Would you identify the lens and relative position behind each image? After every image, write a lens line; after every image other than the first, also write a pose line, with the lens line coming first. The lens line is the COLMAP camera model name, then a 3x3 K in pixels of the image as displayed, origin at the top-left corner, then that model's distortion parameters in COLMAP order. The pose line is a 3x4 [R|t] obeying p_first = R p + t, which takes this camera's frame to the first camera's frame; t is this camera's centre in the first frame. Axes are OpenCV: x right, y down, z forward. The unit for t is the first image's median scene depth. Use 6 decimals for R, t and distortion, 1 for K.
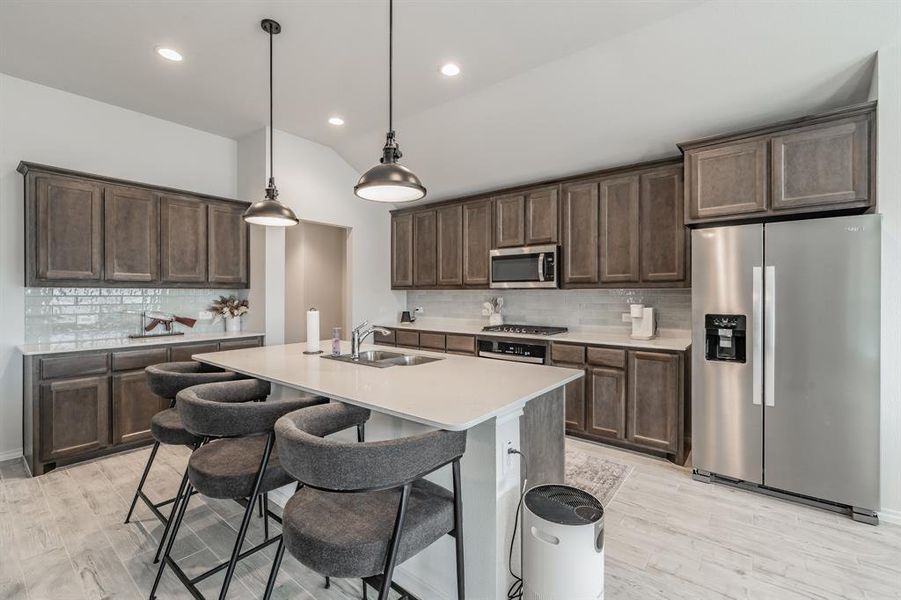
lens RADIAL K [[387.9, 0, 459.0], [0, 387.9, 294.6], [0, 0, 1]] dist [0.000036, -0.000260]
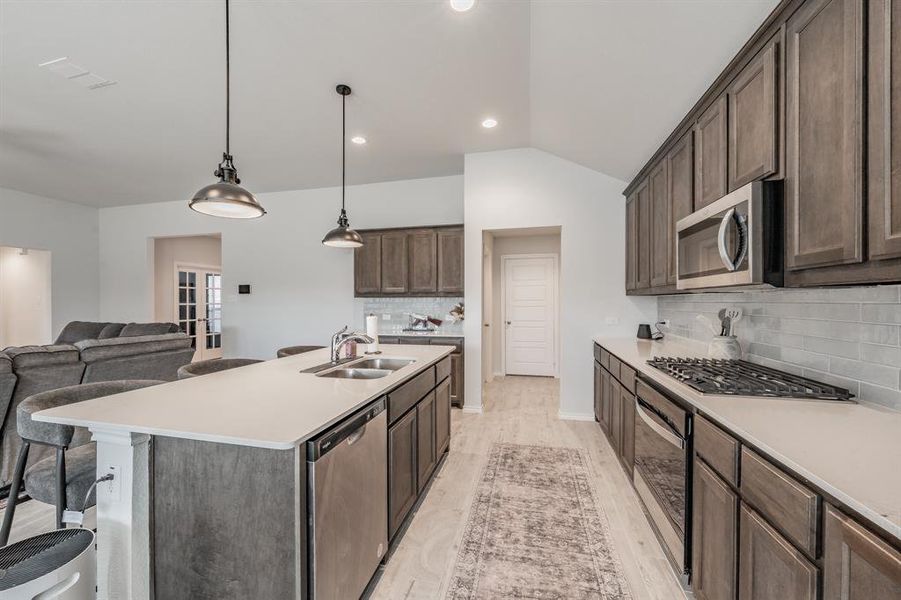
lens RADIAL K [[356.8, 0, 436.2], [0, 356.8, 304.1], [0, 0, 1]] dist [-0.001678, 0.000259]
pose [[0.392079, 0.005057, -0.919918, 0.466683], [0.001571, 0.999980, 0.006166, 0.000548], [0.919930, -0.003863, 0.392063, 0.538896]]
